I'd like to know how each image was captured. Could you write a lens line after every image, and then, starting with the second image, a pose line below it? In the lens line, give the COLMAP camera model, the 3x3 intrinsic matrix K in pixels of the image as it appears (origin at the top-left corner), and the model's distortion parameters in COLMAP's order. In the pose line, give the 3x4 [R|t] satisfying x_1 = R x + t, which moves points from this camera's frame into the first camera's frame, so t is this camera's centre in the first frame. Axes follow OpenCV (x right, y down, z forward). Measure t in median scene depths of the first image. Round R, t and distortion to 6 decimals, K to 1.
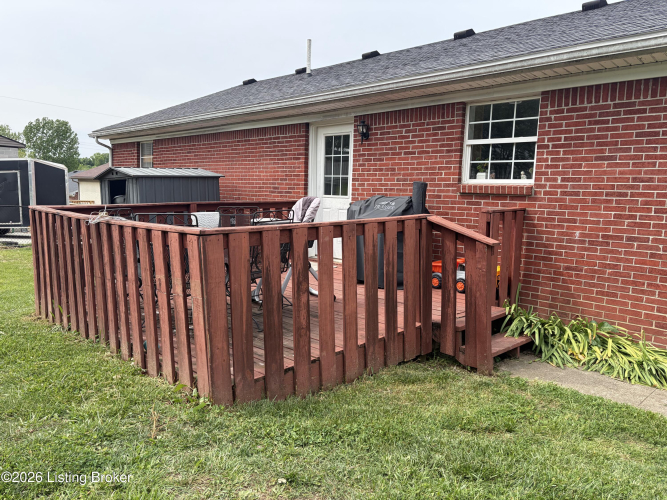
lens RADIAL K [[512.0, 0, 337.4], [0, 512.0, 250.1], [0, 0, 1]] dist [0.052039, -0.004011]
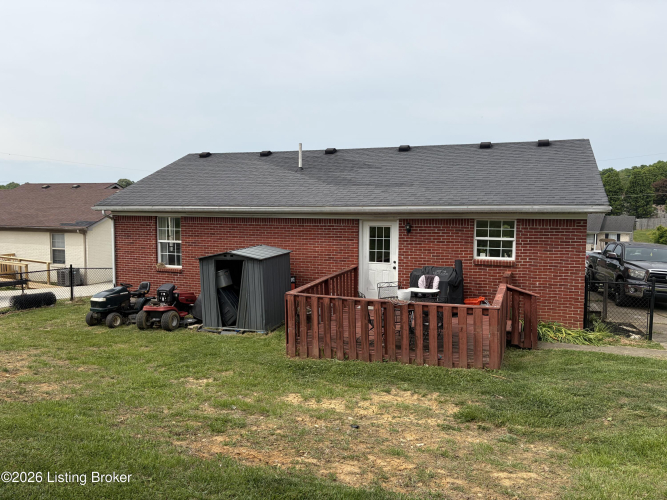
lens RADIAL K [[512.0, 0, 329.7], [0, 512.0, 249.5], [0, 0, 1]] dist [0.052039, -0.004011]
pose [[0.920906, -0.059954, 0.385146, -1.024298], [0.070847, 0.997387, -0.014143, -0.178732], [-0.383291, 0.040311, 0.922747, -0.601113]]
